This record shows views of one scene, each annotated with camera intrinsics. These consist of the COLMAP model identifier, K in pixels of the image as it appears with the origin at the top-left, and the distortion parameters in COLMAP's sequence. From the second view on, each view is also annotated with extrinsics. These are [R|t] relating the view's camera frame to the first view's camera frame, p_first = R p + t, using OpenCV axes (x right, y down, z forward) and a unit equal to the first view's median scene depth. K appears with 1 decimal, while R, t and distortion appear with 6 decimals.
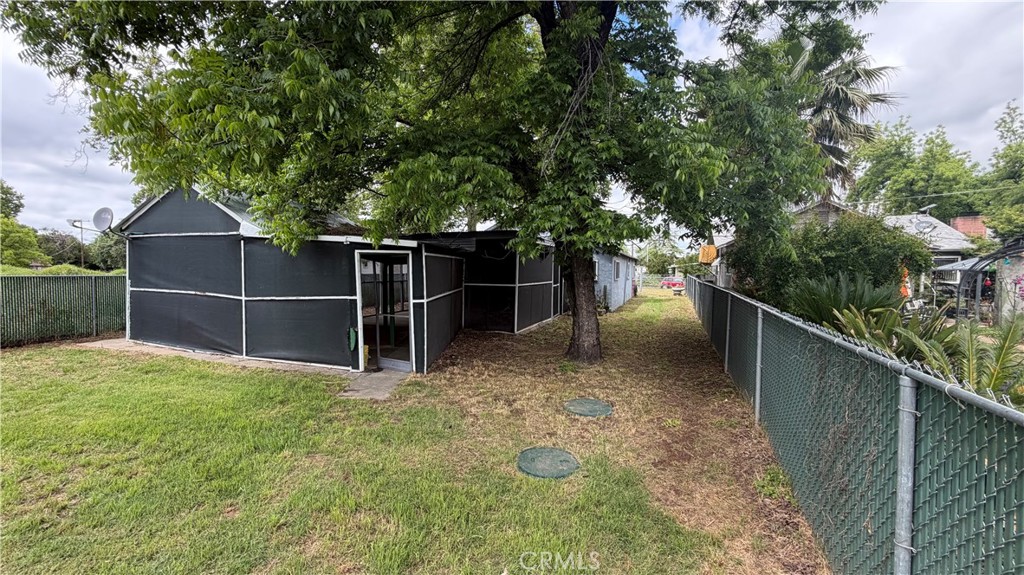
lens RADIAL K [[408.9, 0, 506.8], [0, 408.9, 285.6], [0, 0, 1]] dist [0.002595, 0.000059]
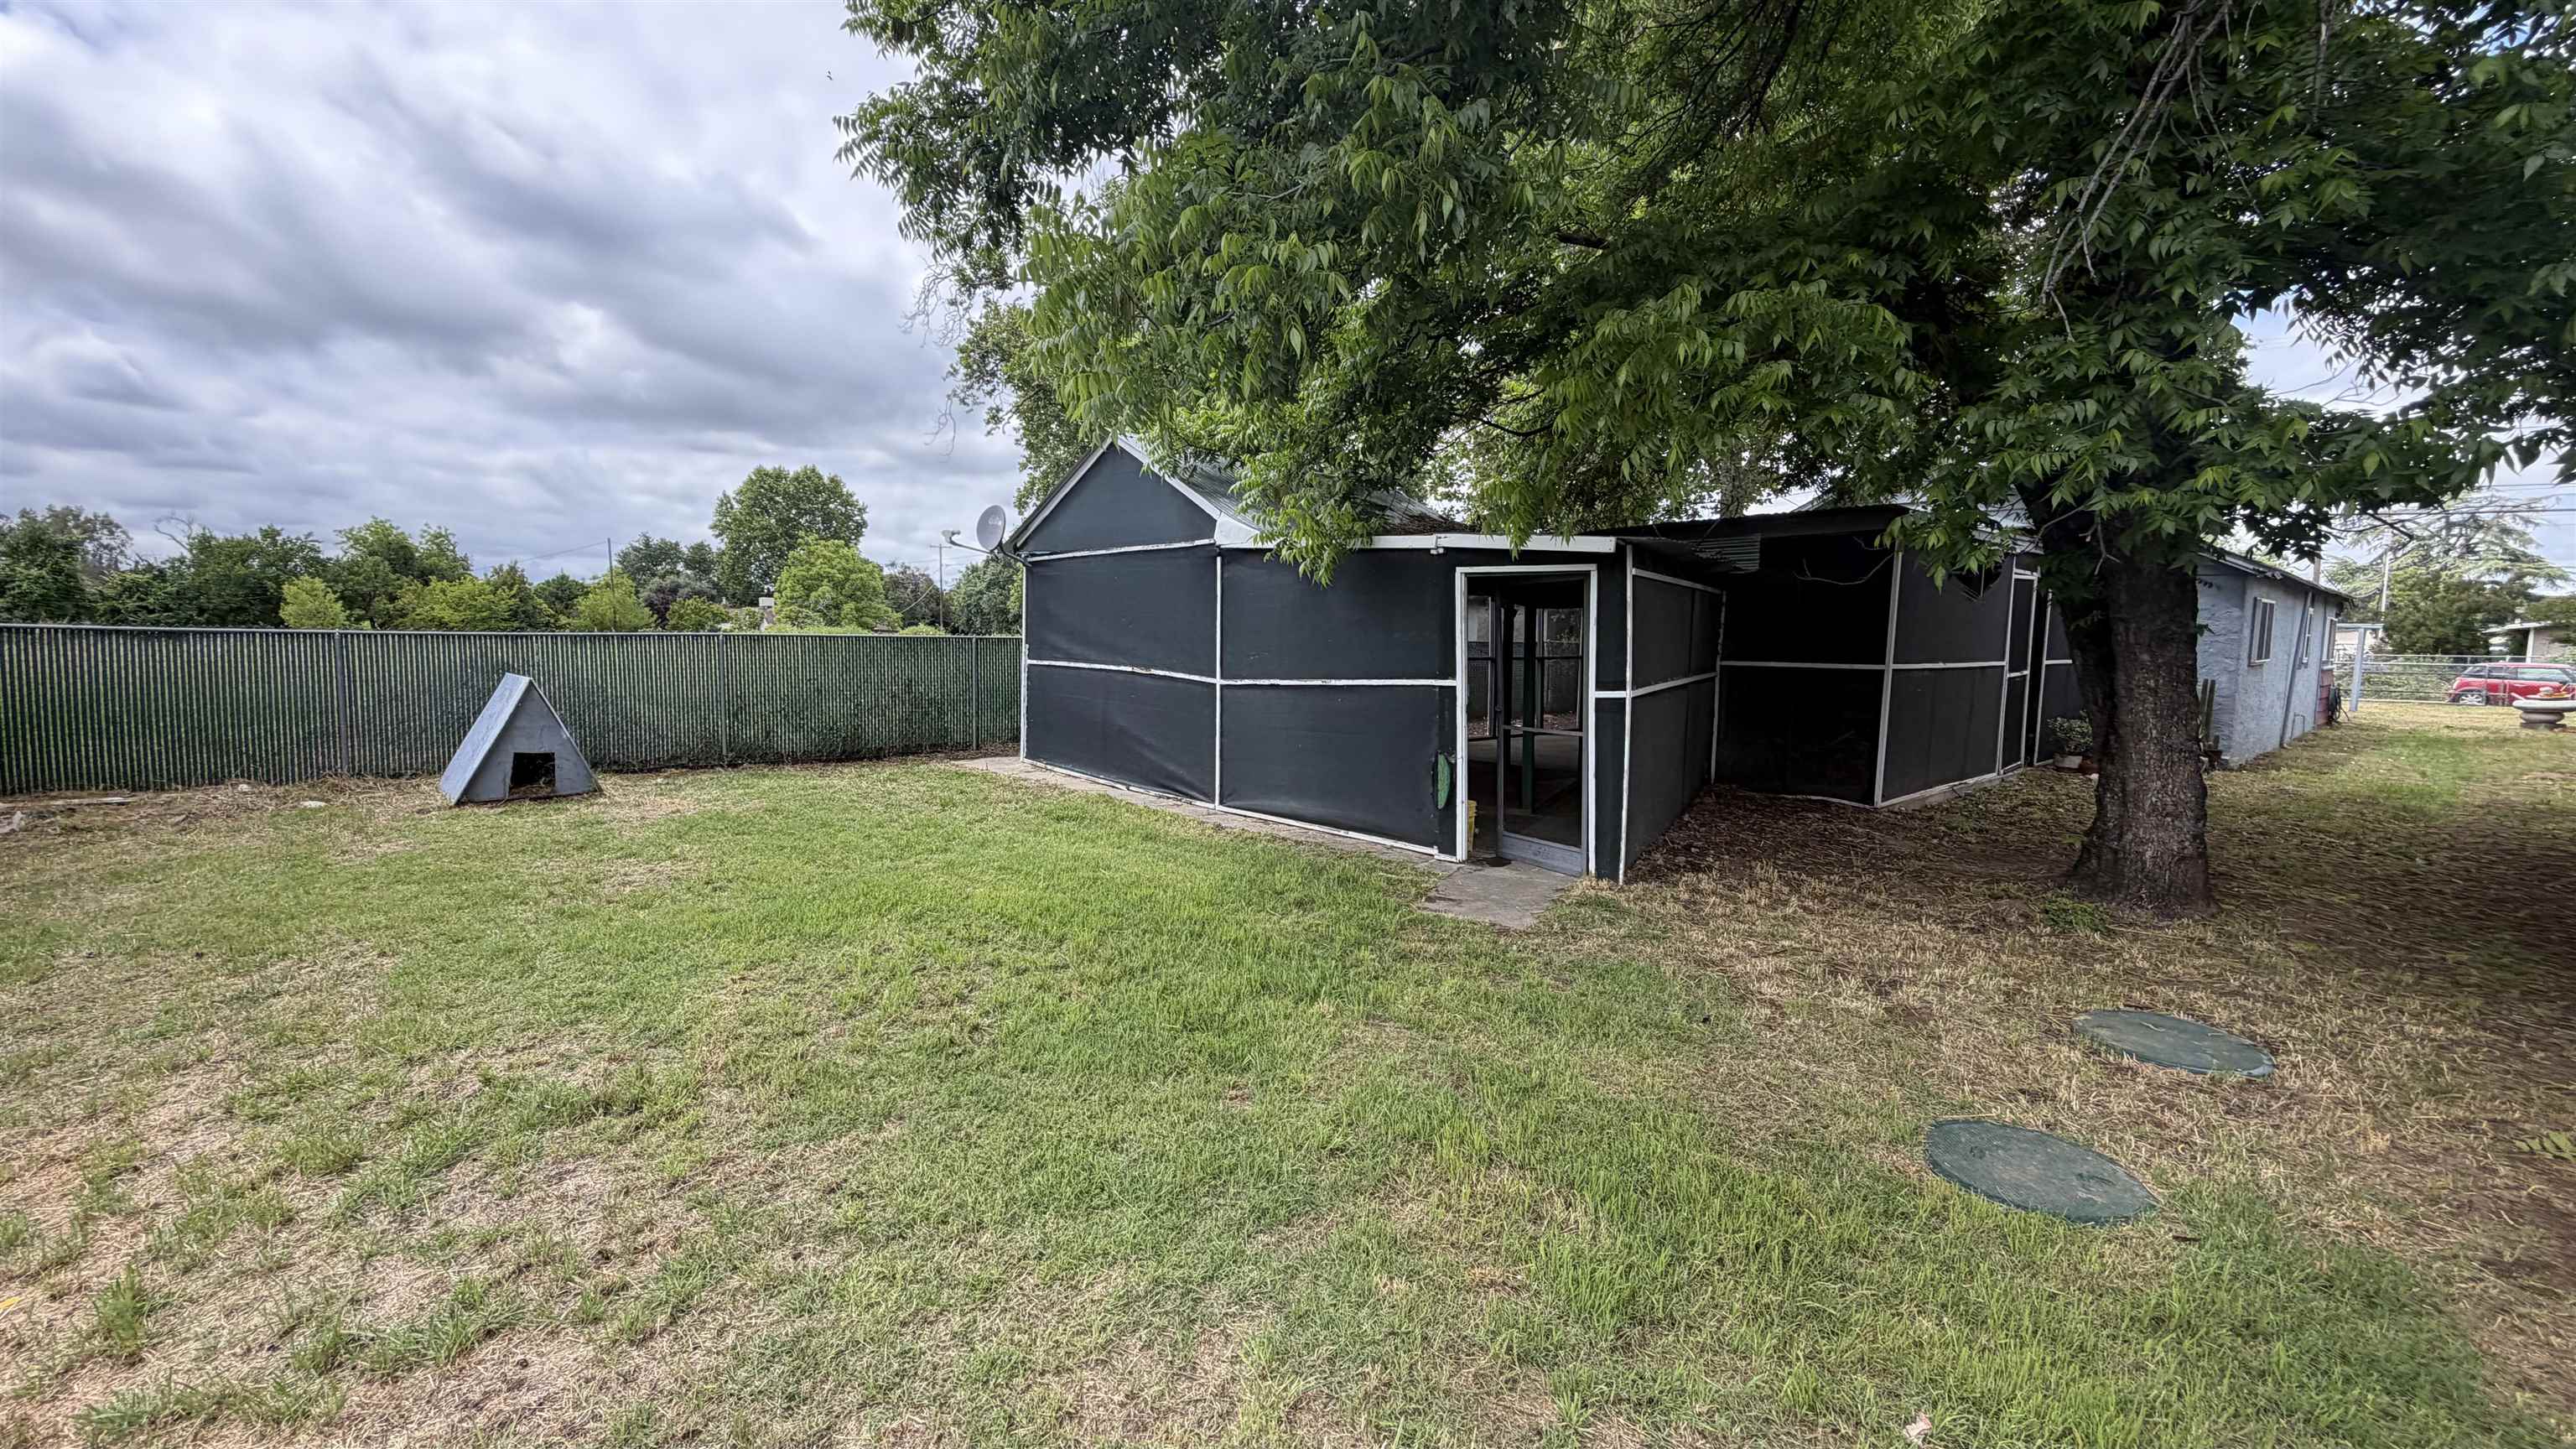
lens RADIAL K [[1028.7, 0, 1277.6], [0, 1028.7, 717.6], [0, 0, 1]] dist [0.002595, 0.000059]
pose [[0.884966, 0.036549, -0.464218, -0.041783], [-0.020294, 0.998995, 0.039965, 0.027591], [0.465212, -0.025947, 0.884819, -0.010295]]
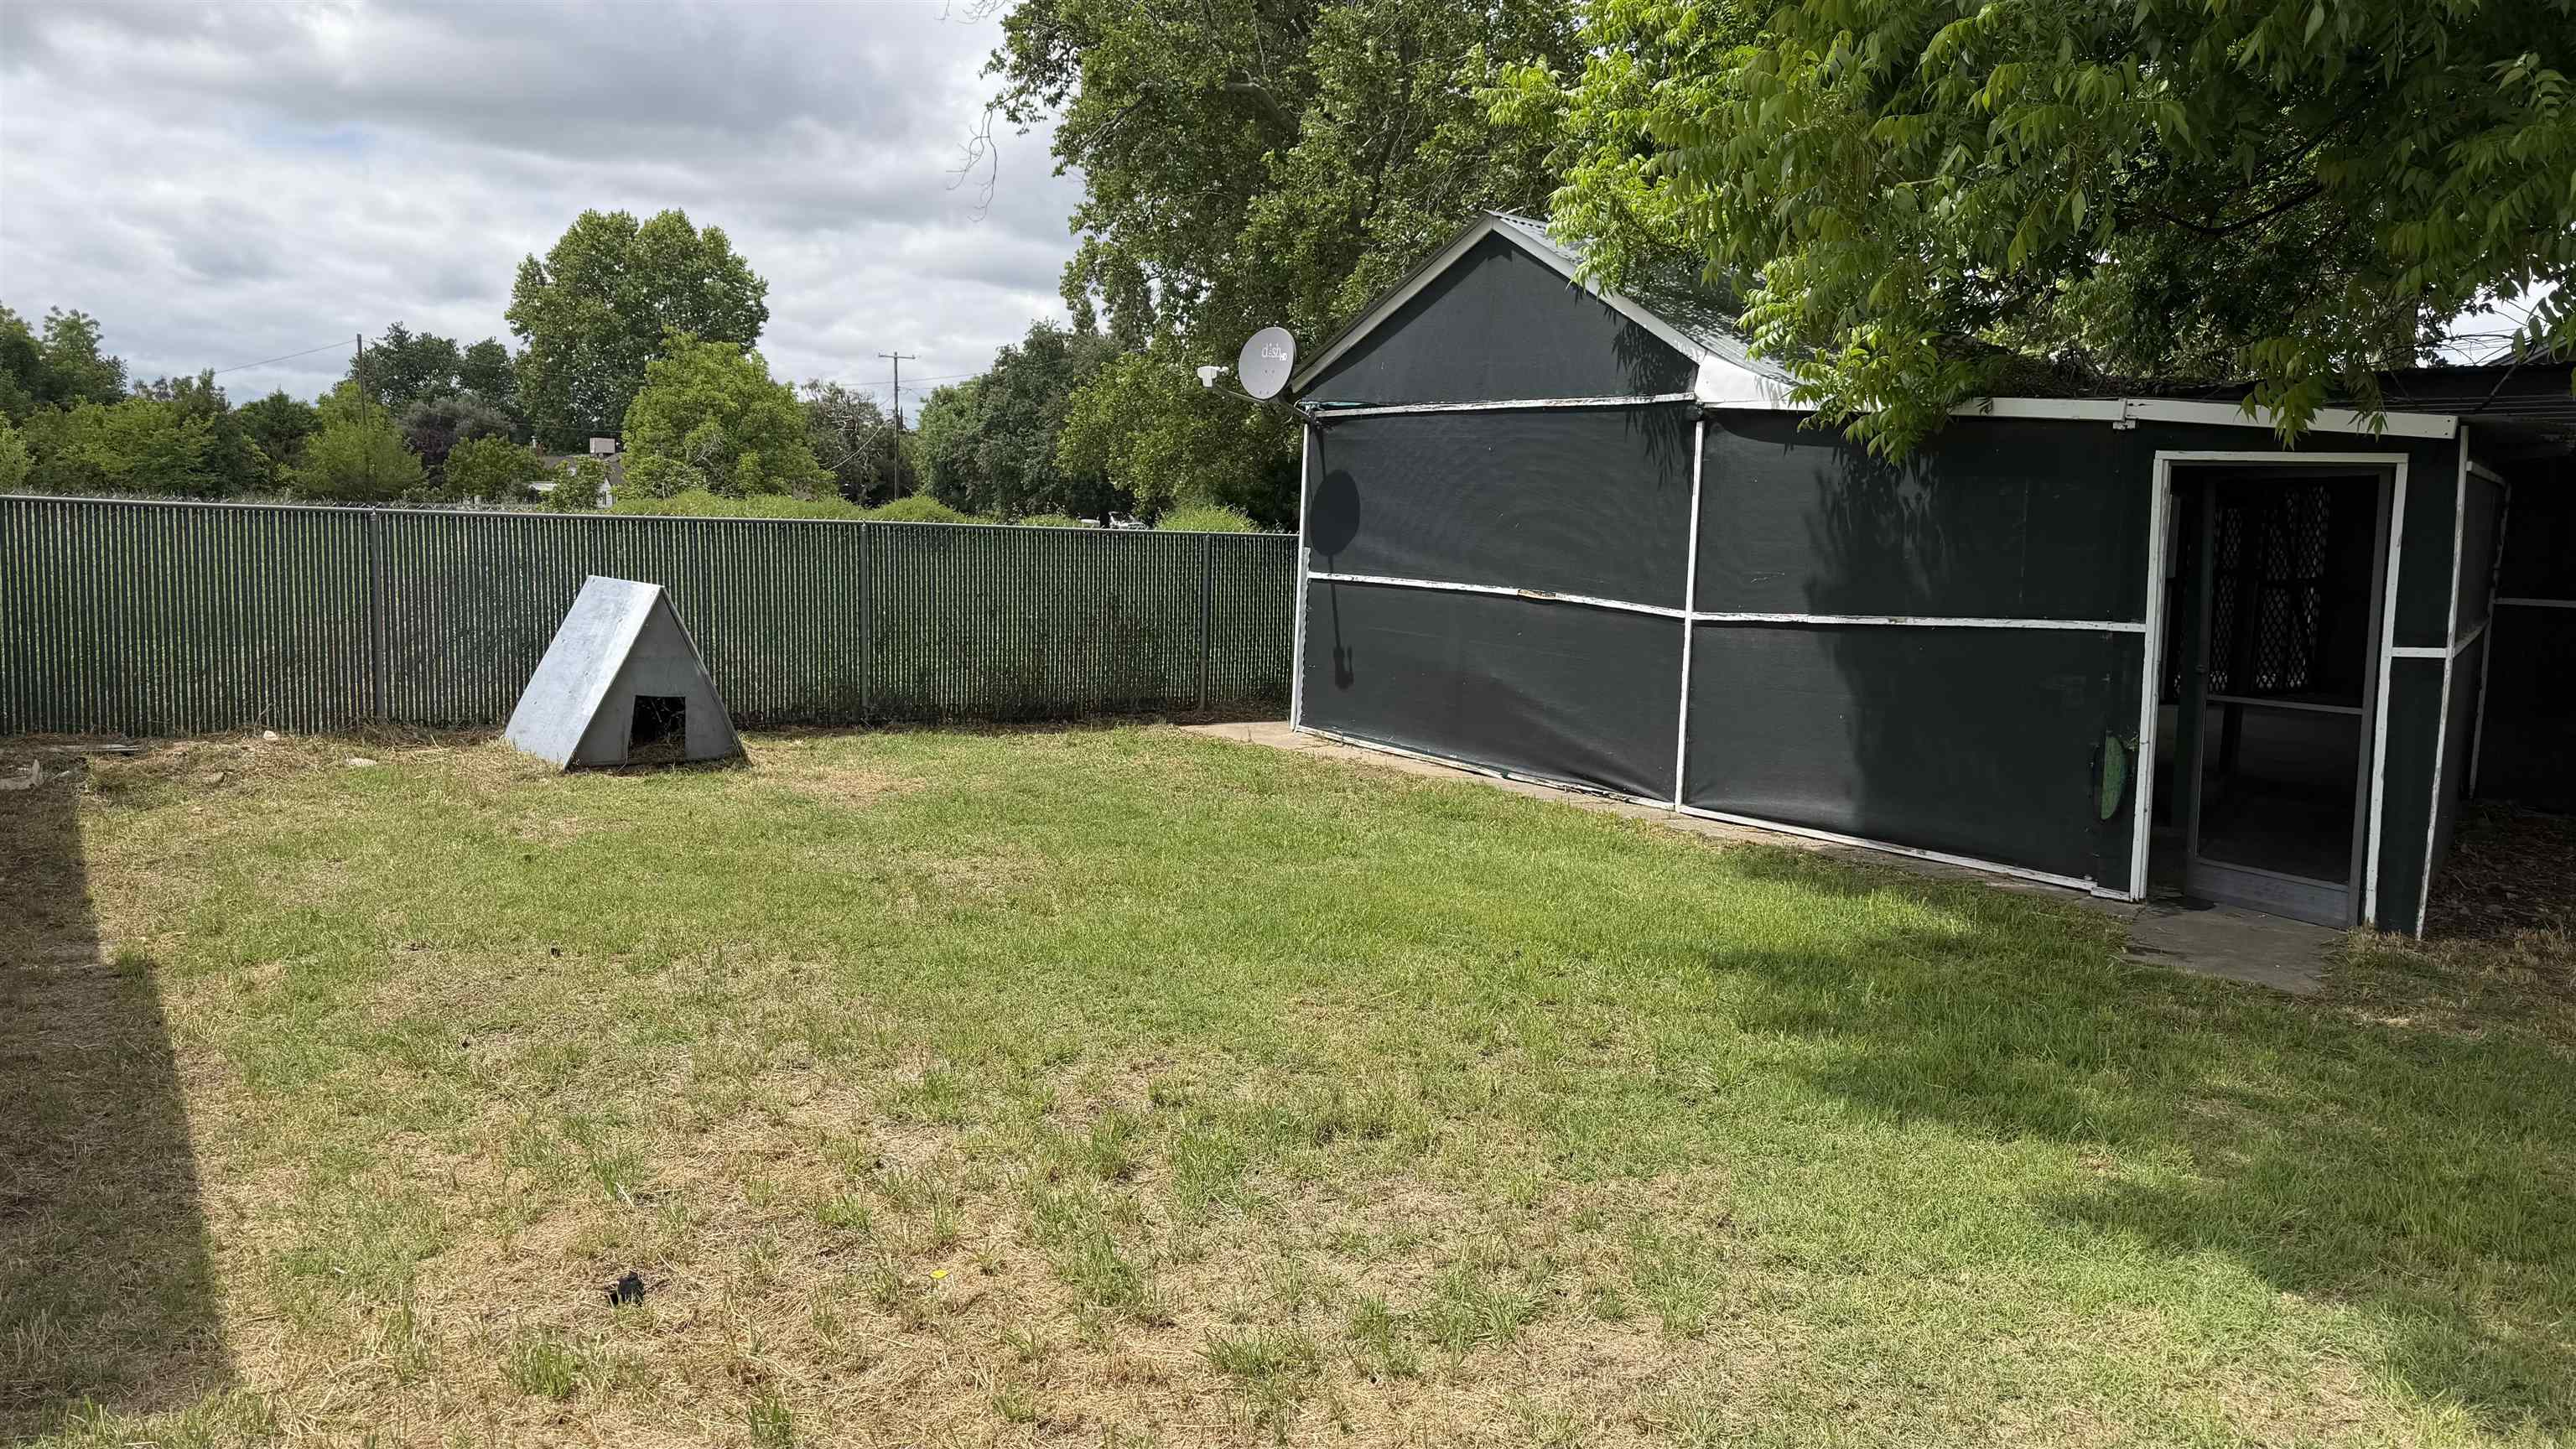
lens RADIAL K [[1832.8, 0, 1281.9], [0, 1832.8, 733.0], [0, 0, 1]] dist [0.053984, -0.029699]
pose [[0.846653, 0.078385, -0.526341, -0.202983], [-0.042647, 0.995905, 0.079714, 0.025904], [0.530434, -0.045043, 0.846529, -0.365363]]
